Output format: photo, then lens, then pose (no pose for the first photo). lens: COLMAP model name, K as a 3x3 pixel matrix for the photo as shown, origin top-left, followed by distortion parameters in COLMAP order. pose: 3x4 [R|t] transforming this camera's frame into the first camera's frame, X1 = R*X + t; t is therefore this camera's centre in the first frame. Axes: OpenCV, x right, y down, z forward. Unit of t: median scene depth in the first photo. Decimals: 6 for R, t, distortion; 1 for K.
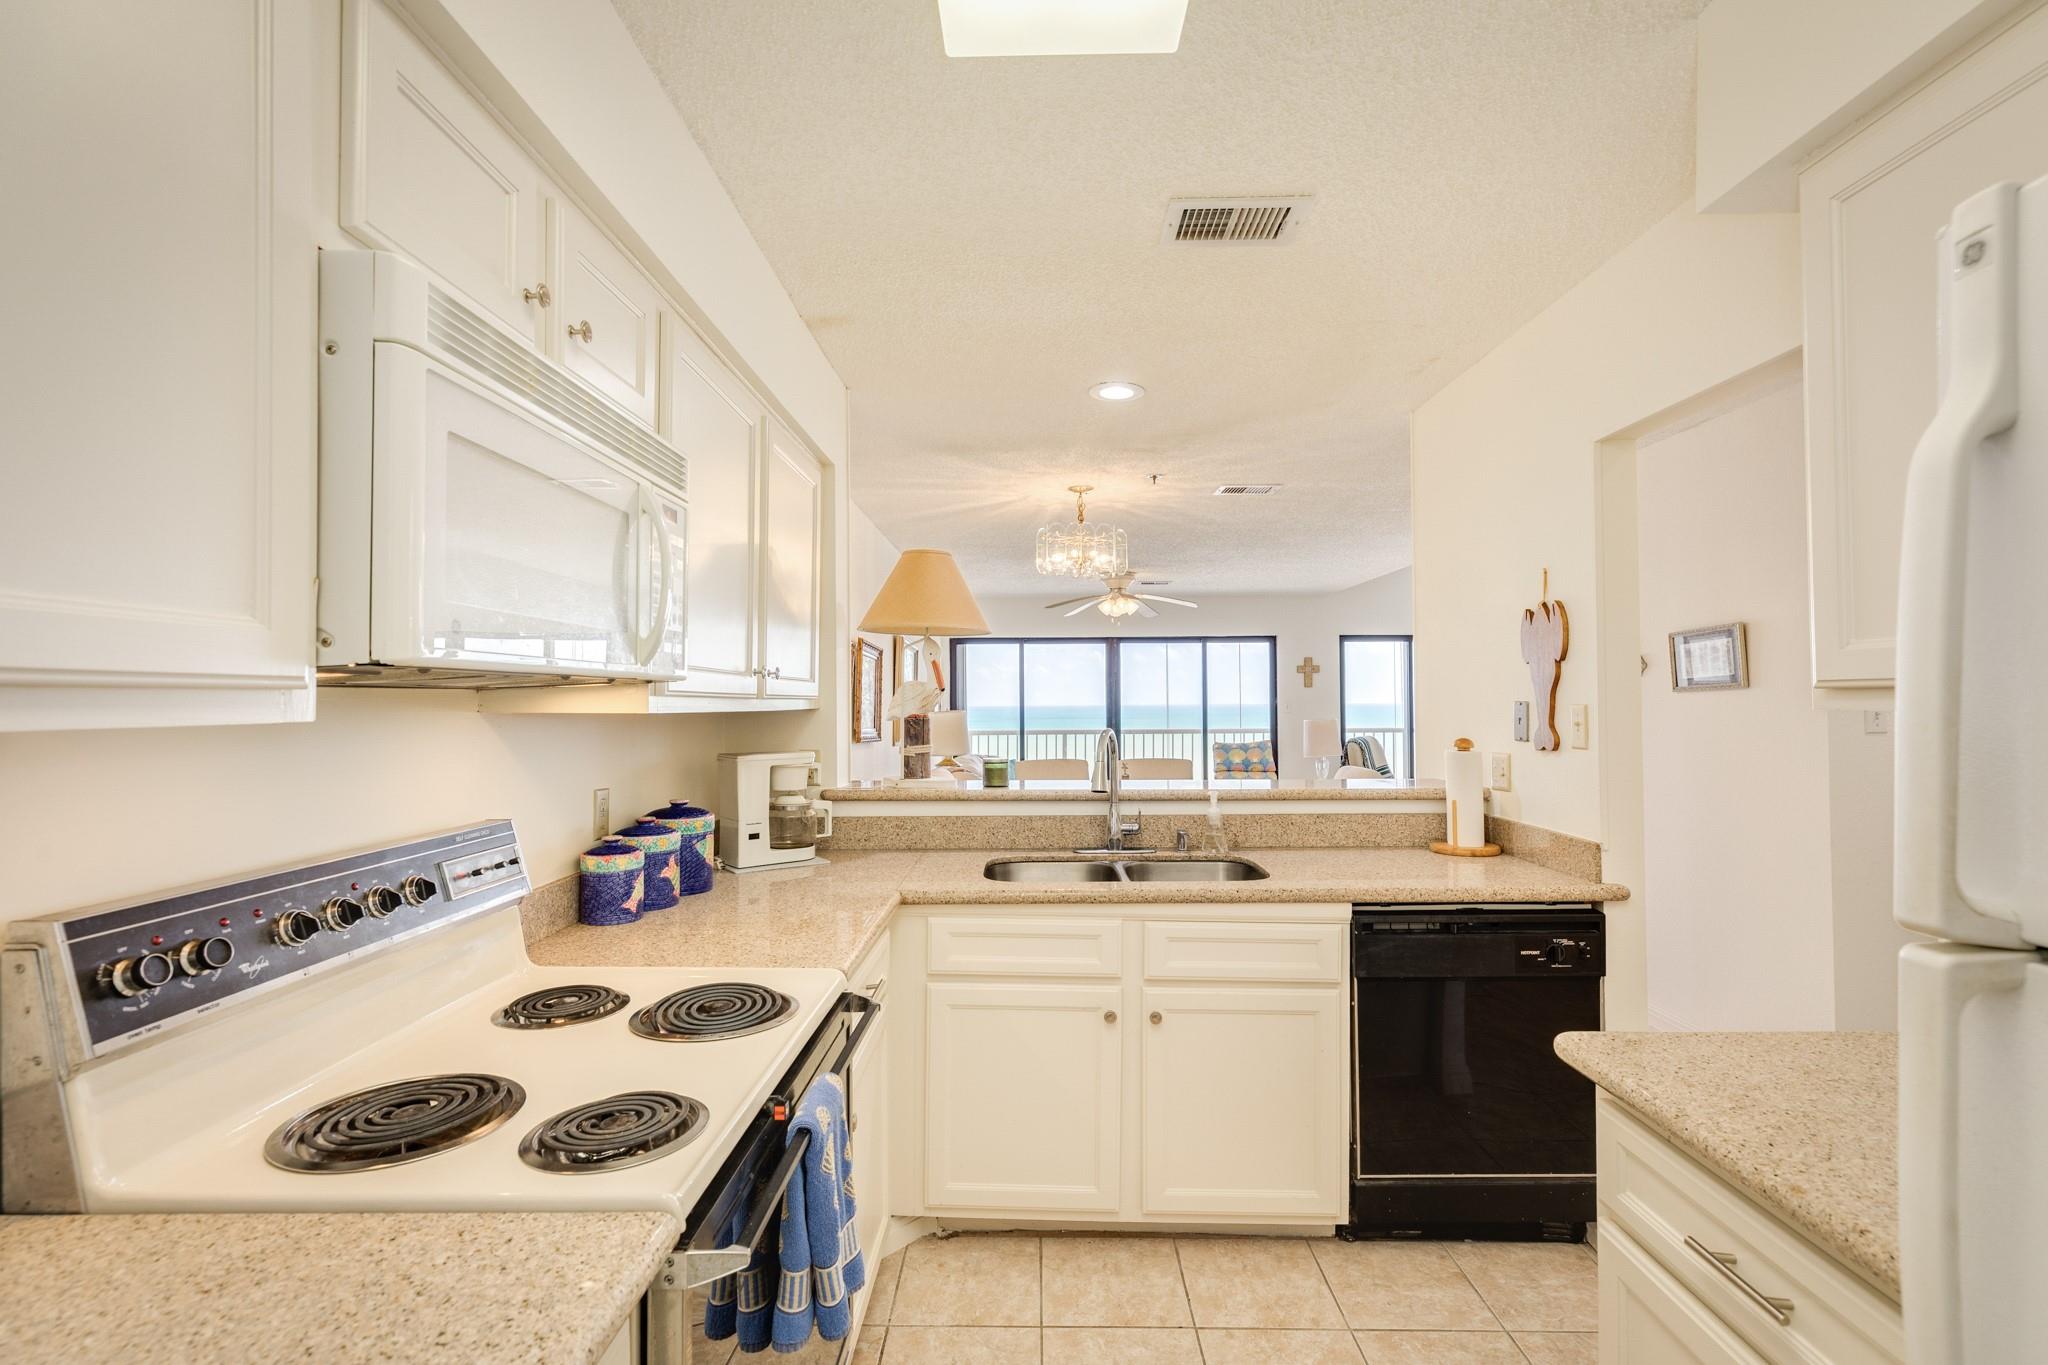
lens RADIAL K [[912.7, 0, 1038.6], [0, 912.7, 691.1], [0, 0, 1]] dist [0.006229, -0.001323]
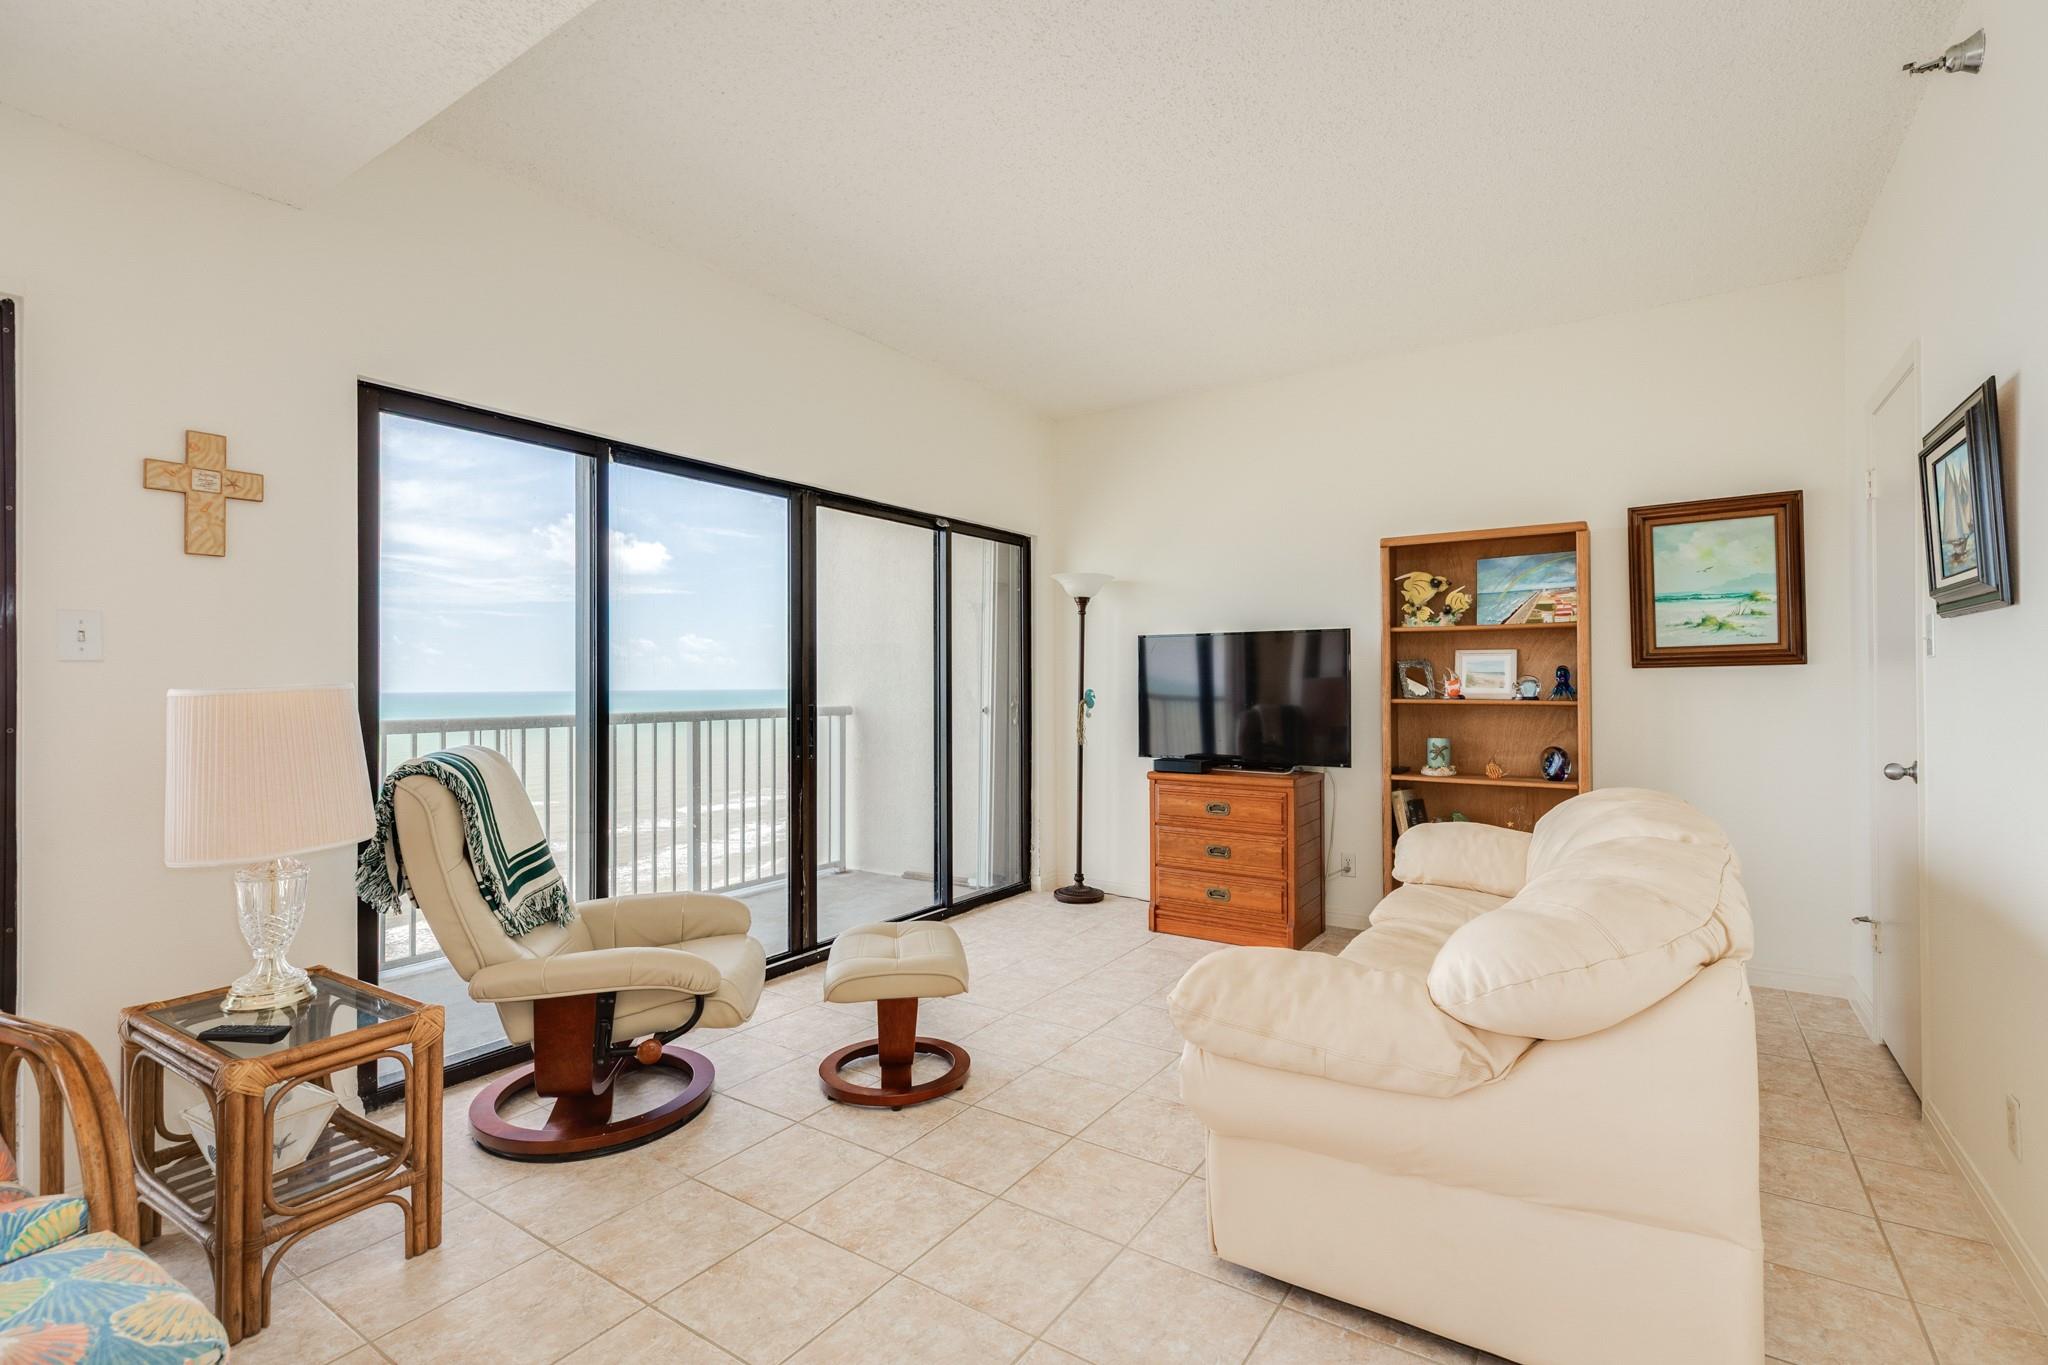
lens RADIAL K [[912.7, 0, 1055.2], [0, 912.7, 674.1], [0, 0, 1]] dist [0.006229, -0.001323]
pose [[0.526211, 0.010841, 0.850285, 0.209318], [-0.005629, 0.999941, -0.009265, 0.027598], [-0.850335, 0.000089, 0.526241, 0.684728]]
